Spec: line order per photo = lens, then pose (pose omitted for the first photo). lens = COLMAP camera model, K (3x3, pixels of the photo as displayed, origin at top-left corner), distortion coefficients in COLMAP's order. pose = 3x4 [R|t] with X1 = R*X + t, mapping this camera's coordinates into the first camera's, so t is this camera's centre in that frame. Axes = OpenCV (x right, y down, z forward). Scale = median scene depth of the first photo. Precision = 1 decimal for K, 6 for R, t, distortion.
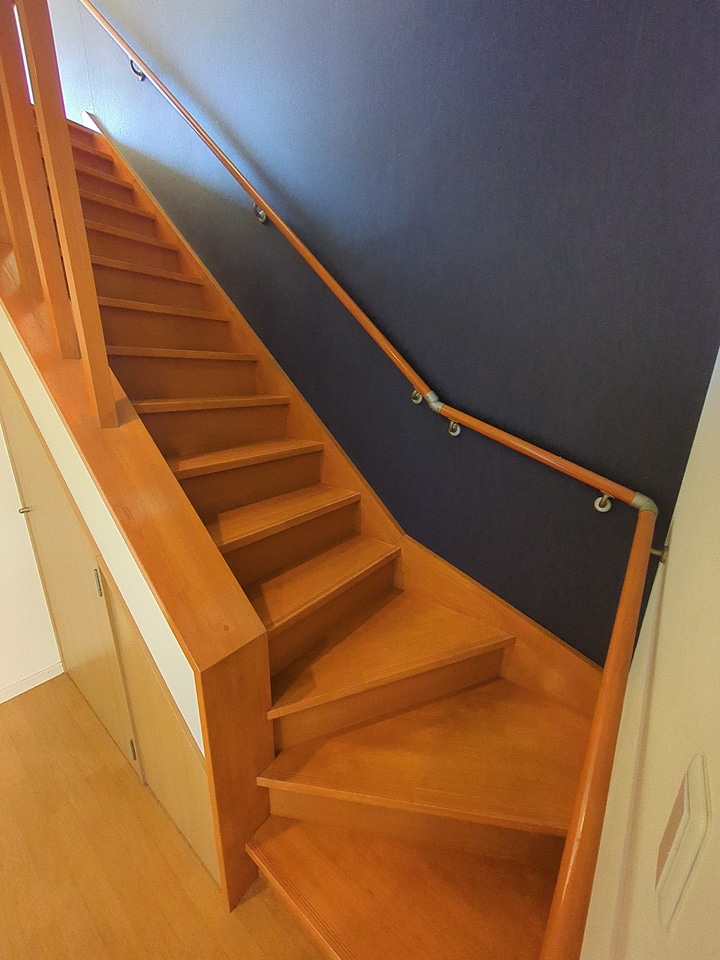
lens RADIAL K [[384.5, 0, 359.5], [0, 384.5, 485.2], [0, 0, 1]] dist [0.004000, 0.000282]
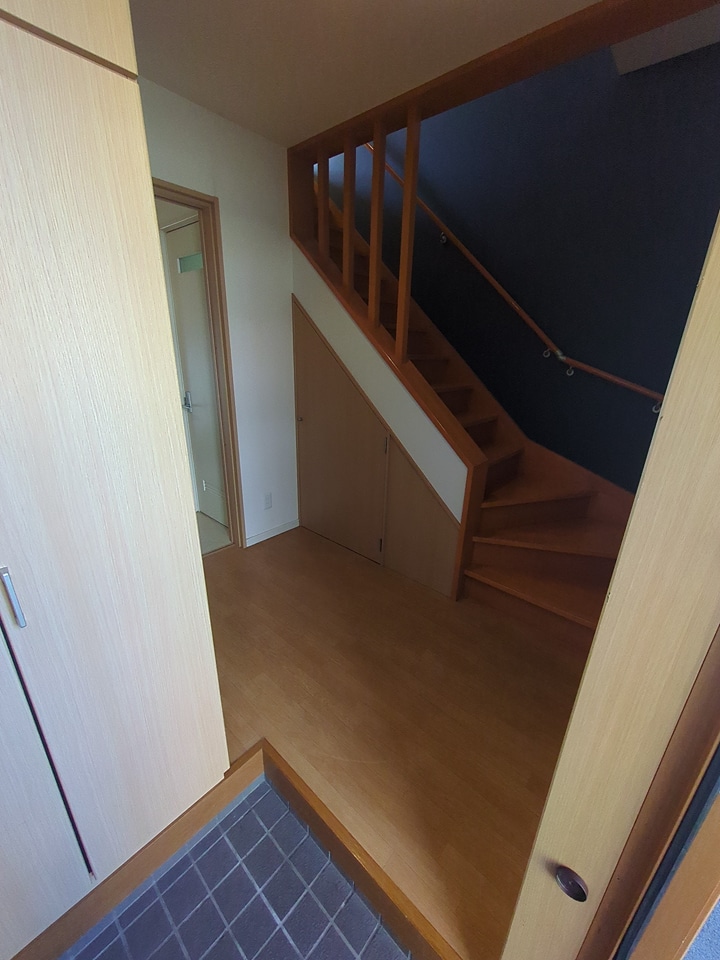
lens RADIAL K [[384.5, 0, 359.2], [0, 384.5, 477.6], [0, 0, 1]] dist [0.004000, 0.000282]
pose [[0.997968, 0.027159, -0.057641, -0.616896], [-0.023850, 0.998069, 0.057345, 0.268351], [0.059087, -0.055854, 0.996689, -0.864969]]
